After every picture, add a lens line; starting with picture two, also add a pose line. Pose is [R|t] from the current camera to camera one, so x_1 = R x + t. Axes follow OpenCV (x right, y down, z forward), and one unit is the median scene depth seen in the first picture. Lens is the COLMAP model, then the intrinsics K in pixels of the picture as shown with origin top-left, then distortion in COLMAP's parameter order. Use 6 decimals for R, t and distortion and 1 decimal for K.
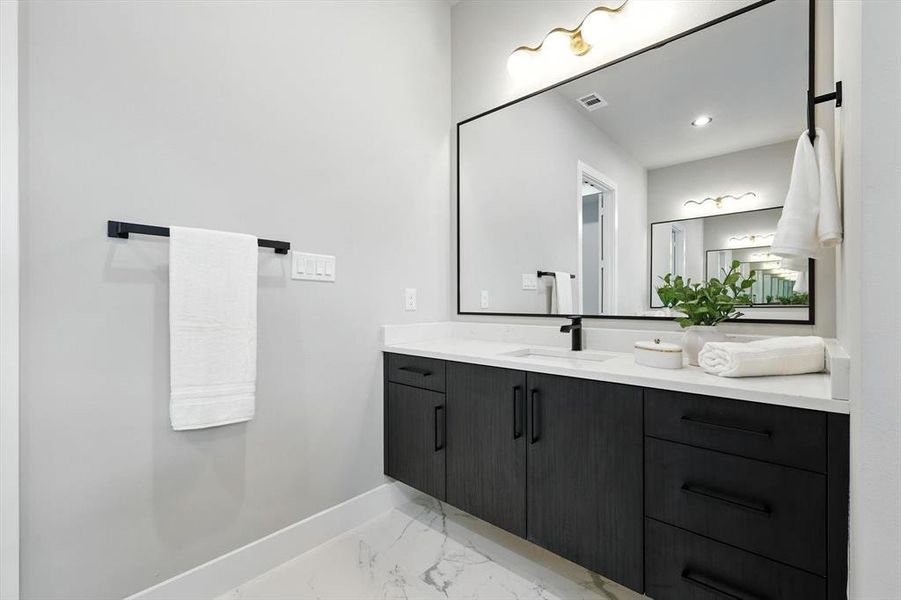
lens RADIAL K [[373.3, 0, 453.7], [0, 373.3, 303.5], [0, 0, 1]] dist [0.034958, 0.000191]
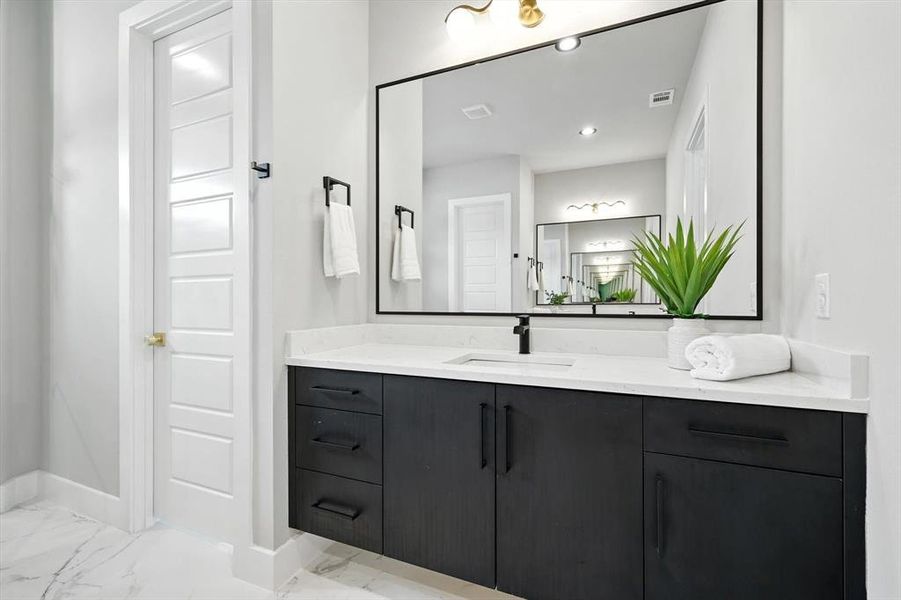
lens RADIAL K [[390.8, 0, 449.8], [0, 390.8, 298.4], [0, 0, 1]] dist [0.008638, -0.000428]
pose [[0.956809, -0.002319, 0.290707, -0.107204], [0.004771, 0.999959, -0.007727, 0.000428], [-0.290677, 0.008780, 0.956781, 0.150316]]
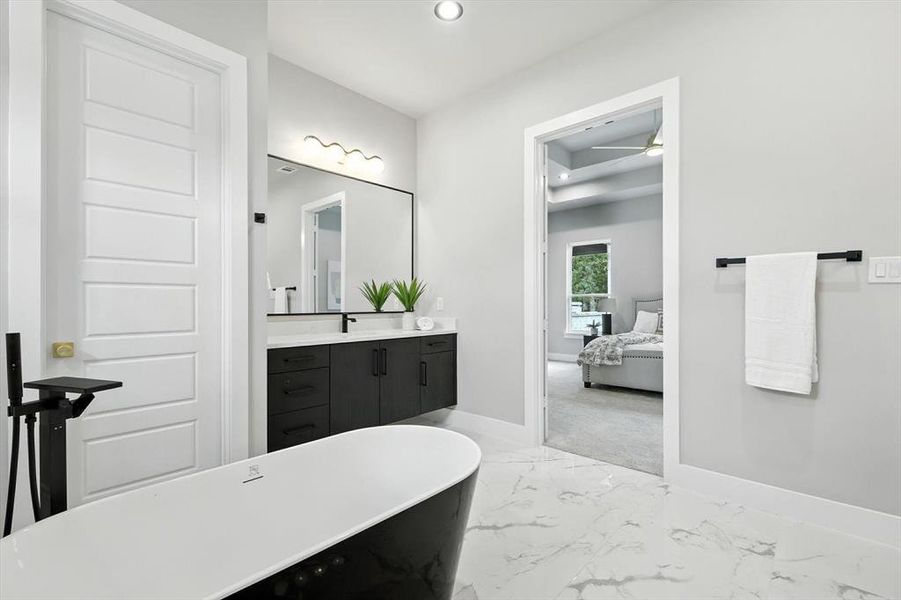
lens RADIAL K [[390.8, 0, 448.2], [0, 390.8, 303.0], [0, 0, 1]] dist [0.008638, -0.000428]
pose [[0.033742, 0.000289, 0.999431, -1.400844], [0.003456, 0.999994, -0.000406, -0.010224], [-0.999425, 0.003467, 0.033741, 0.421402]]
